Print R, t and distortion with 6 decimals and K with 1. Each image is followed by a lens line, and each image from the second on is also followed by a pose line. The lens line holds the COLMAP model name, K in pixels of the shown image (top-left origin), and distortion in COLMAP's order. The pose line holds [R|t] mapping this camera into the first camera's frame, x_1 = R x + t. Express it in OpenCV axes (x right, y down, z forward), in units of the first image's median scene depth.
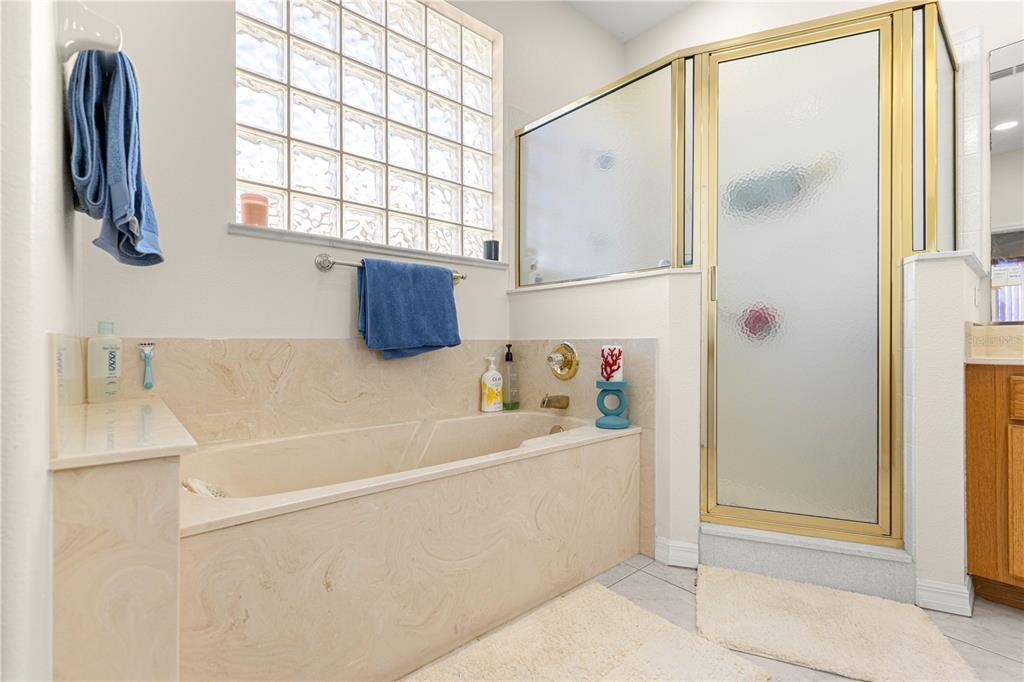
lens RADIAL K [[459.8, 0, 509.8], [0, 459.8, 343.4], [0, 0, 1]] dist [0.002447, 0.000021]
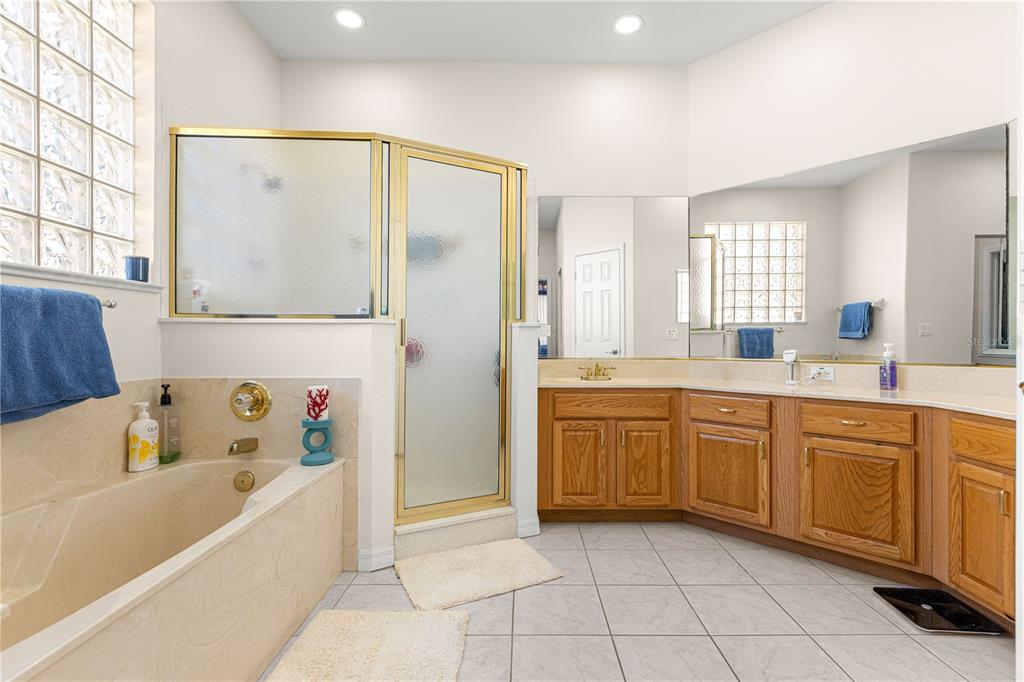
lens RADIAL K [[475.1, 0, 535.6], [0, 475.1, 343.9], [0, 0, 1]] dist [0.002856, 0.000344]
pose [[0.626681, 0.005138, 0.779259, -0.320401], [-0.007530, 0.999972, -0.000537, -0.096021], [-0.779239, -0.005532, 0.626702, -0.081435]]
